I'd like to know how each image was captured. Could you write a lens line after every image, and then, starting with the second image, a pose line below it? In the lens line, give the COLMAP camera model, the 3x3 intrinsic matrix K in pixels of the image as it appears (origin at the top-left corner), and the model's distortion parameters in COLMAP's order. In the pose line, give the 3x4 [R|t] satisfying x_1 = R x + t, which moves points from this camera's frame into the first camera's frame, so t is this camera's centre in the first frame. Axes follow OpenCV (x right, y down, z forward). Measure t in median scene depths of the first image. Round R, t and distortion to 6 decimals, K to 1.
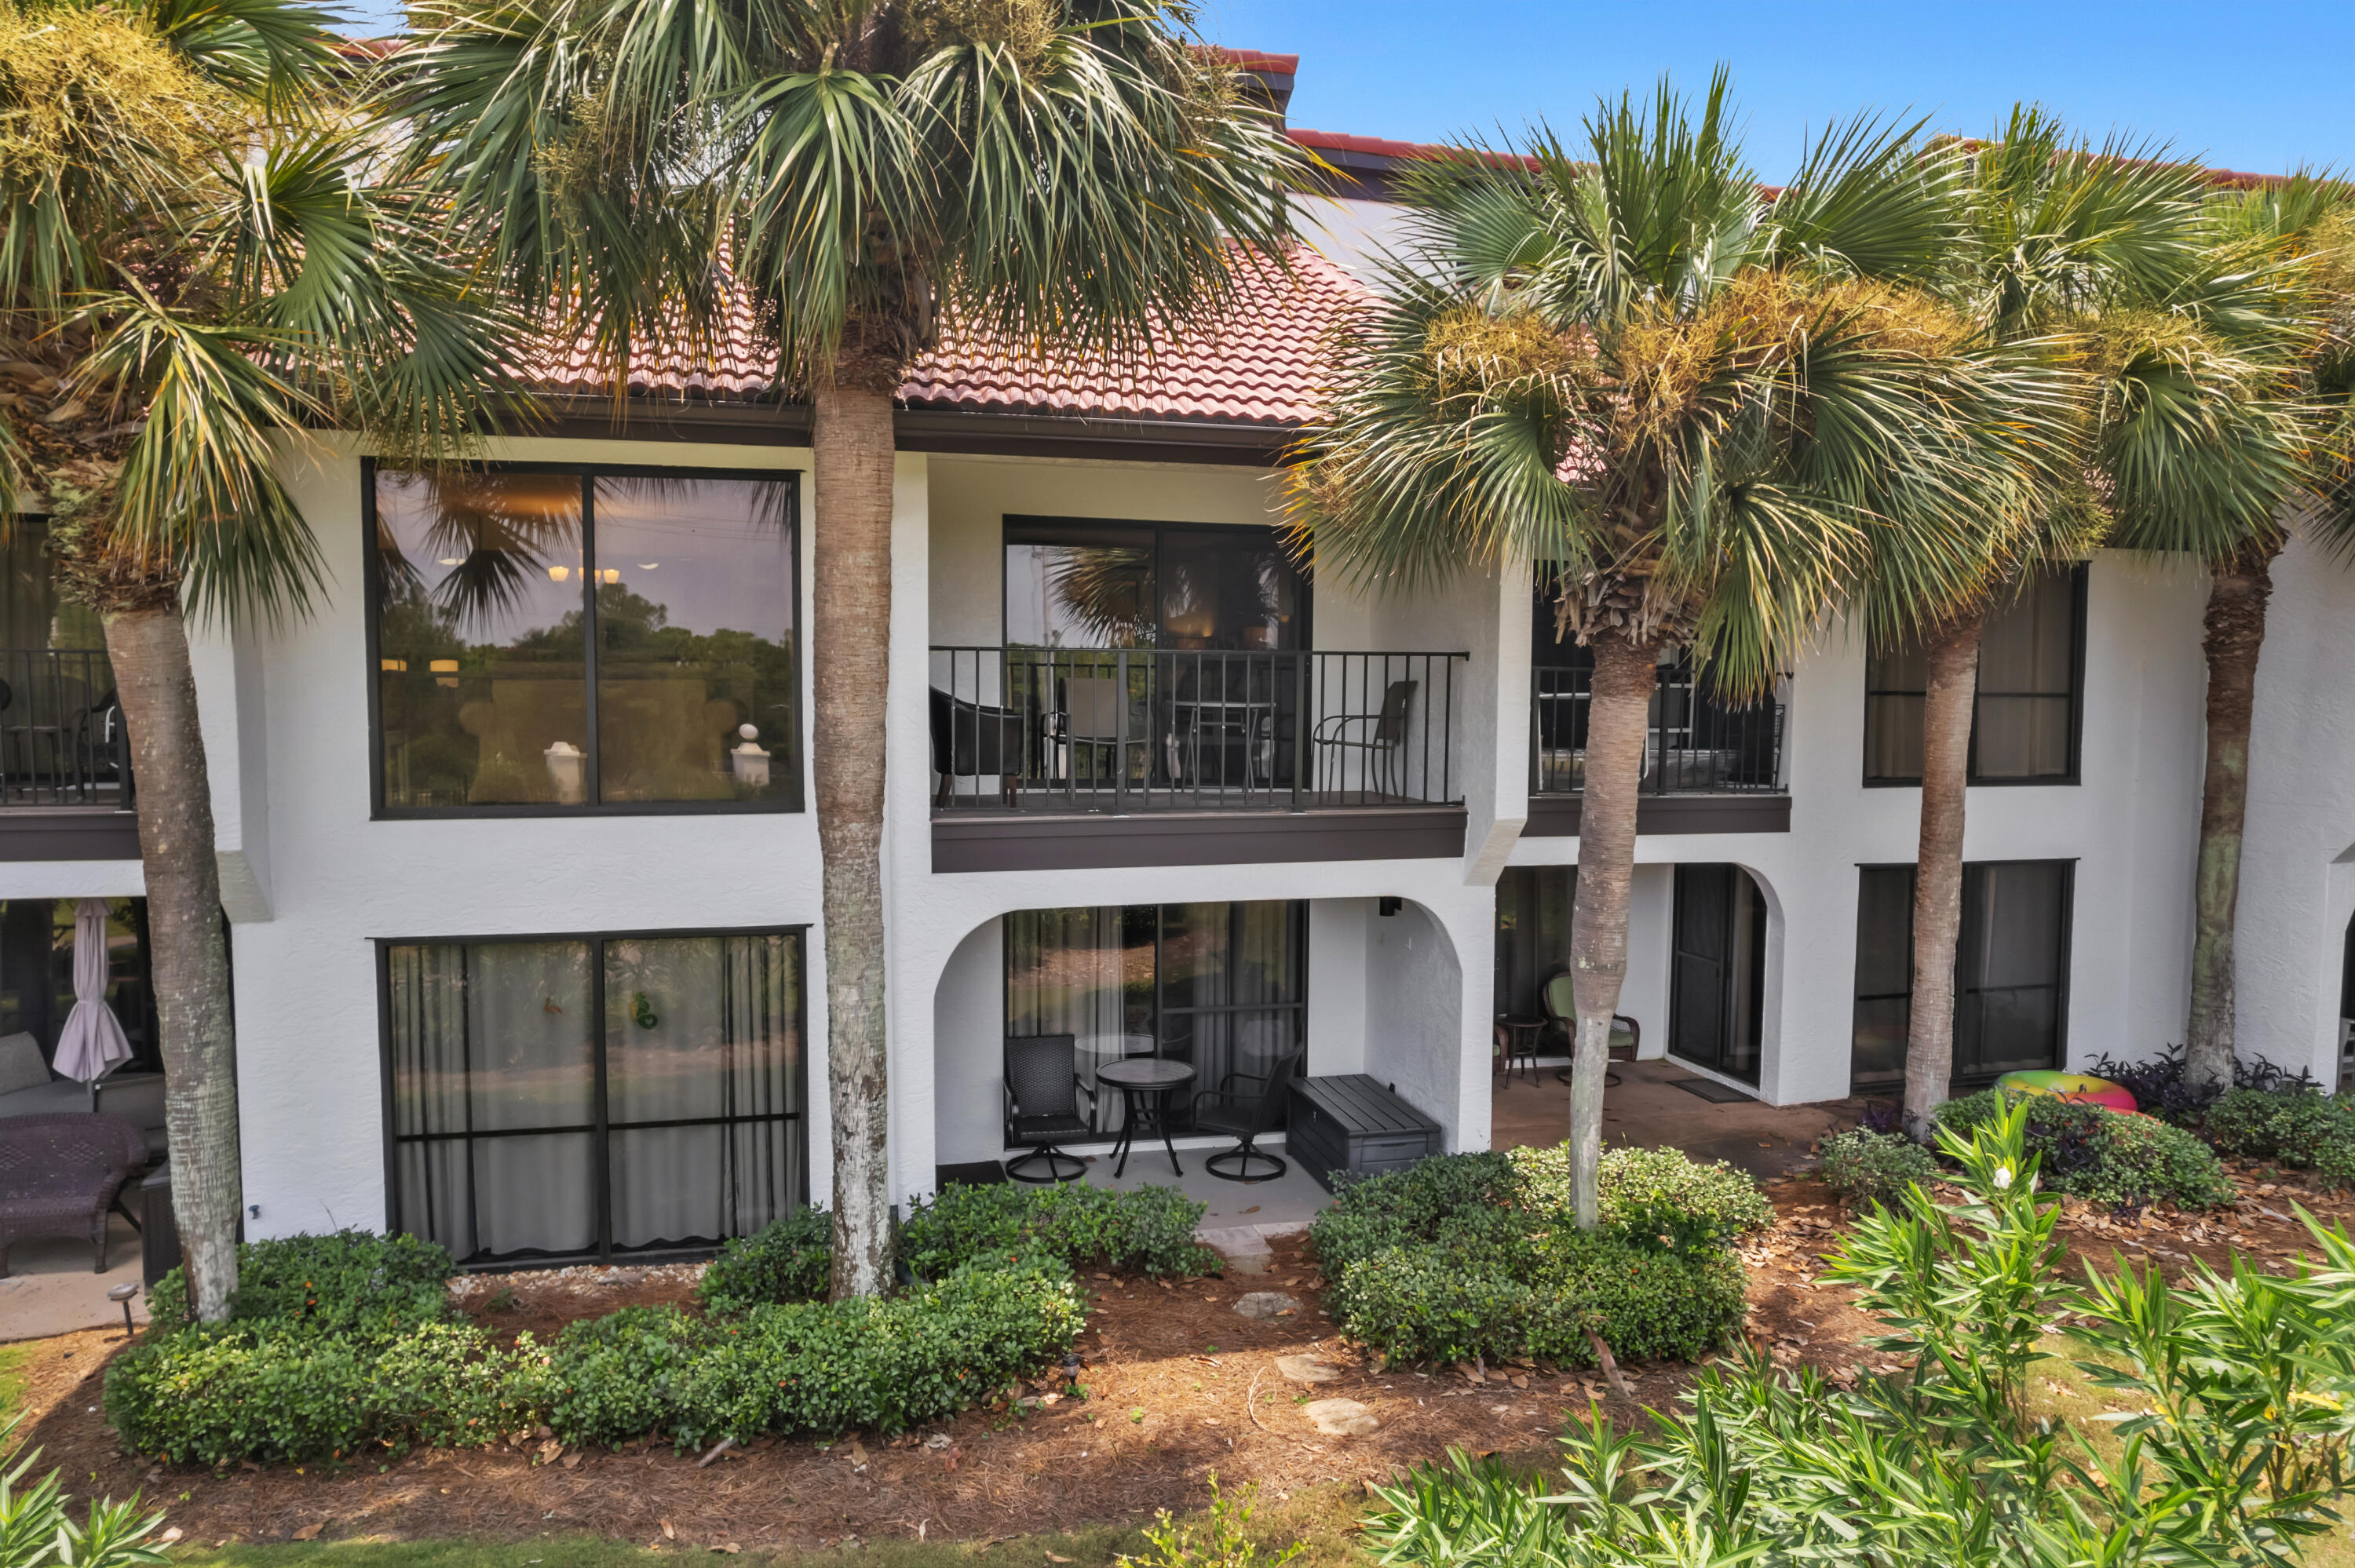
lens RADIAL K [[1567.9, 0, 1178.8], [0, 1567.9, 833.0], [0, 0, 1]] dist [-0.080724, 0.083307]
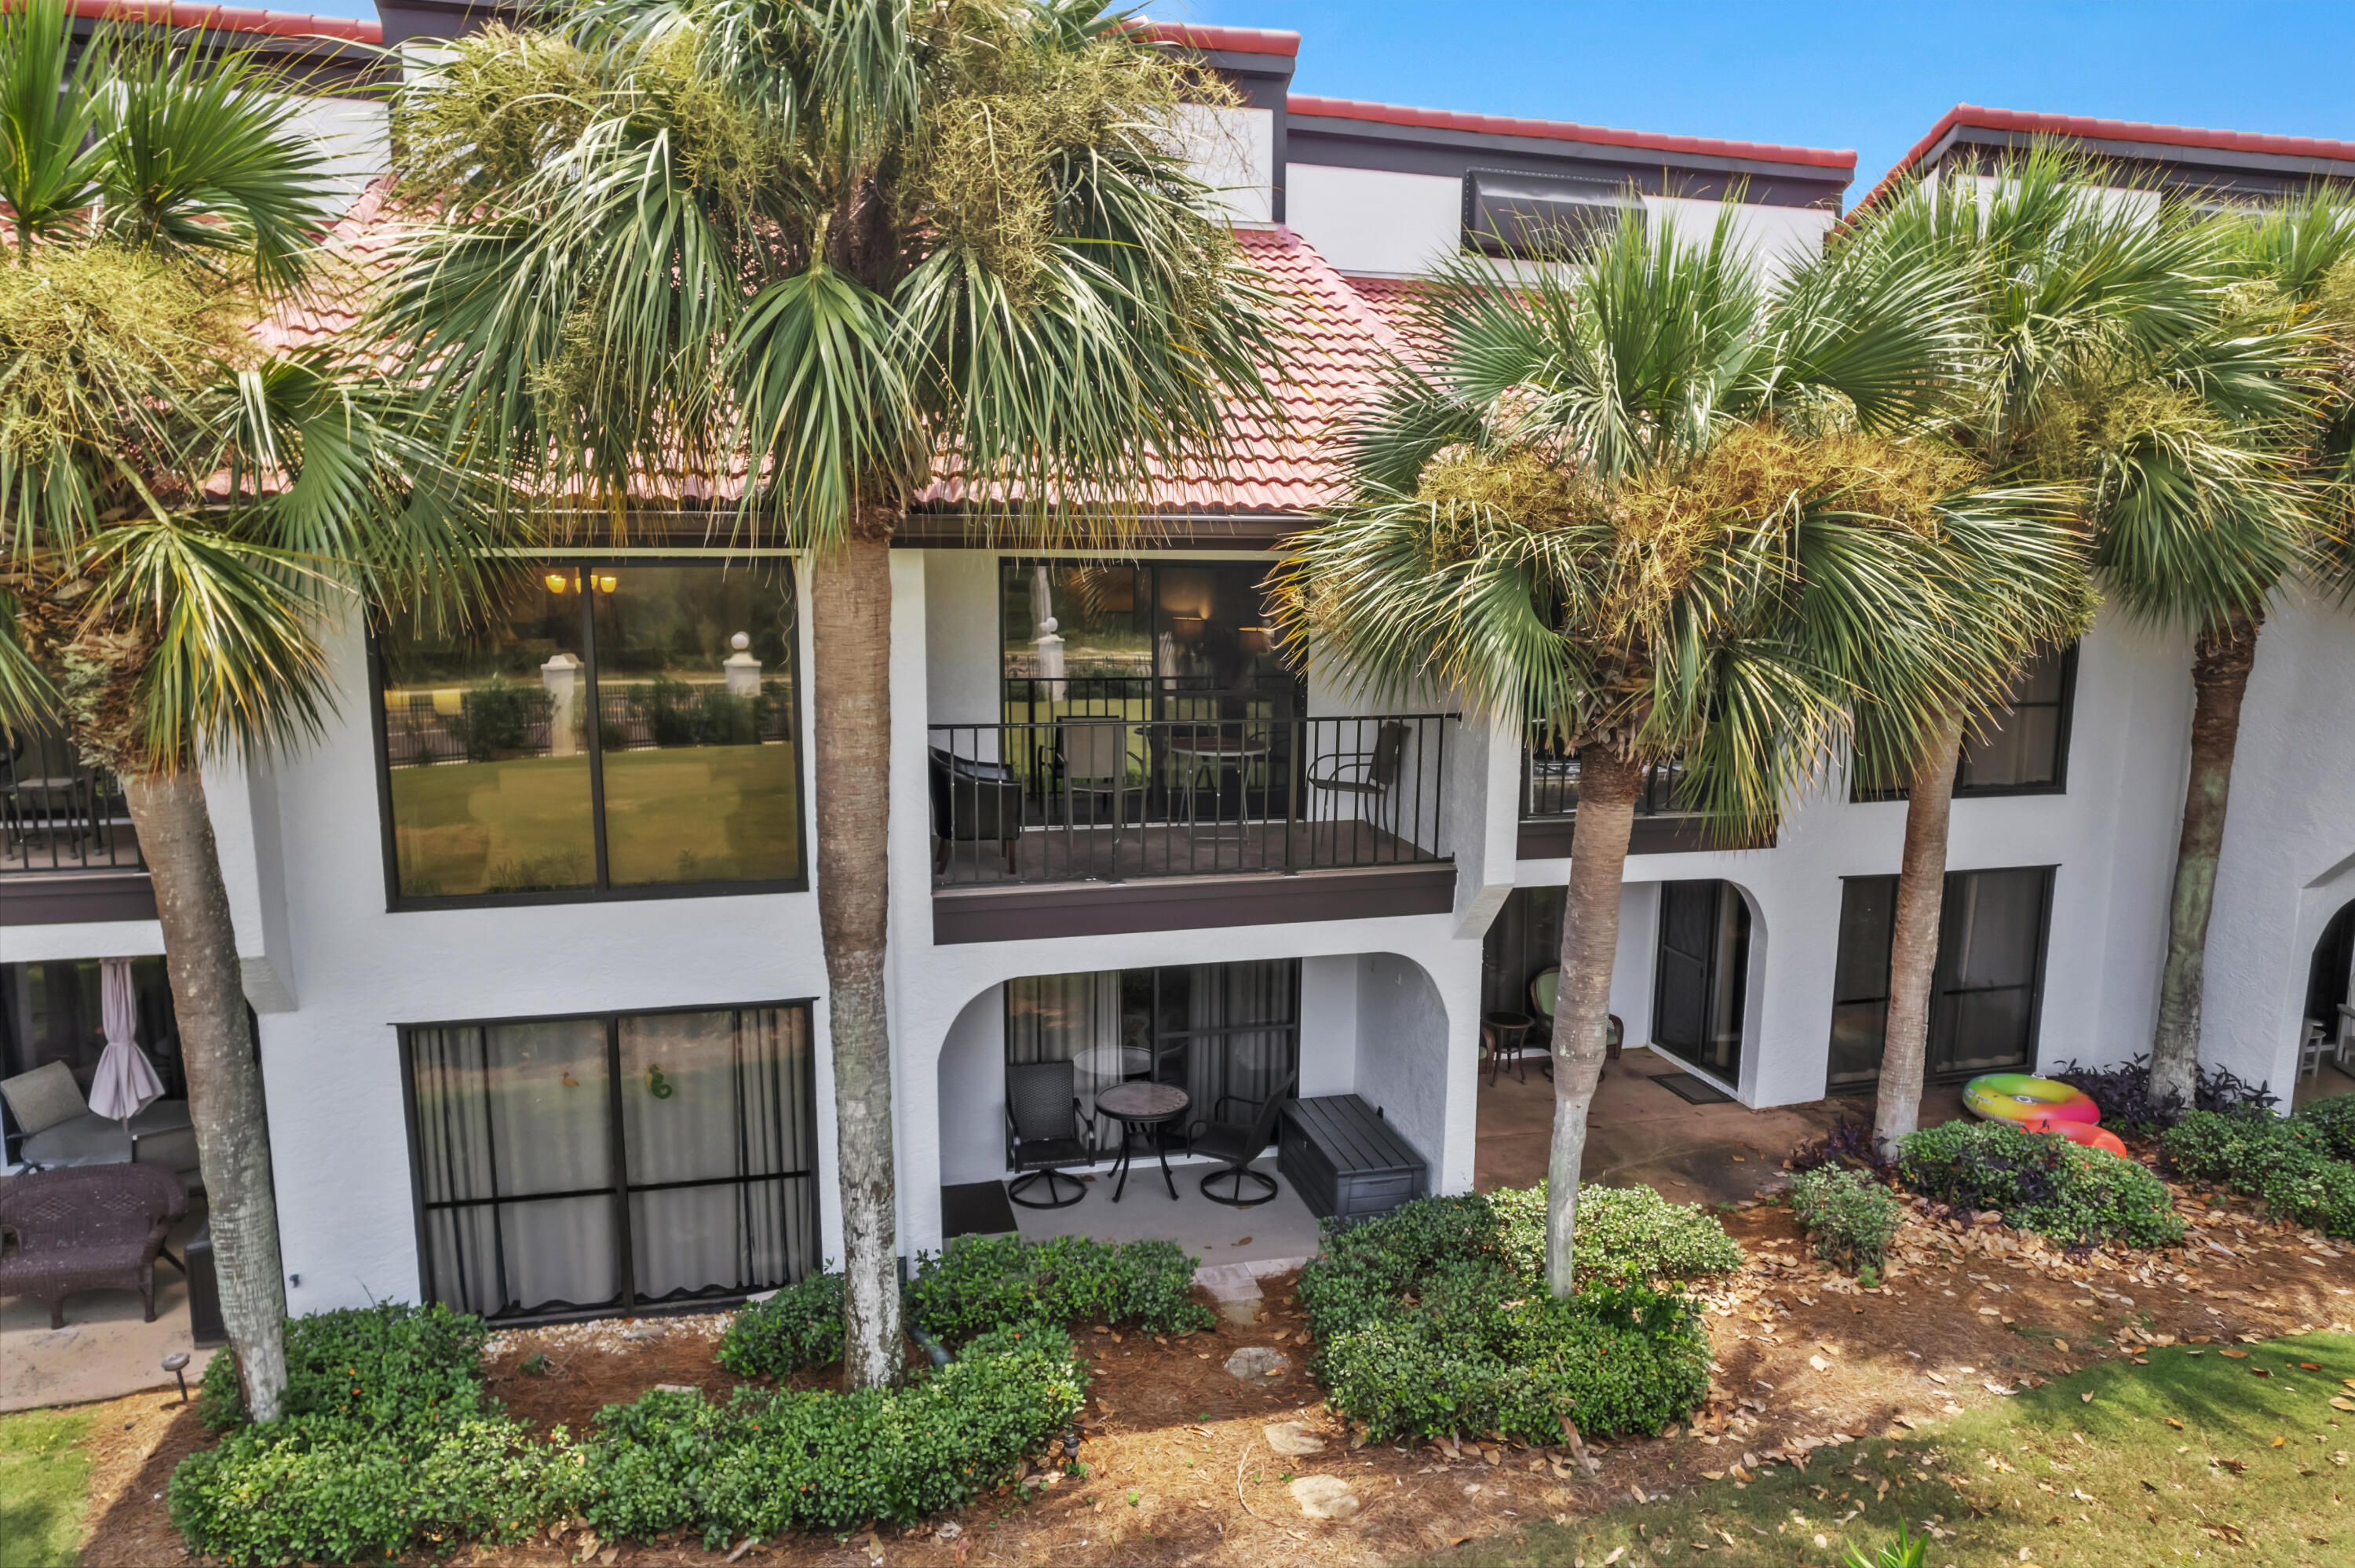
lens RADIAL K [[1567.9, 0, 1178.8], [0, 1567.9, 833.0], [0, 0, 1]] dist [-0.080724, 0.083307]
pose [[0.999999, 0.001306, 0.000500, 0.002538], [-0.001348, 0.995236, 0.097485, -0.151321], [-0.000370, -0.097486, 0.995237, -0.016268]]
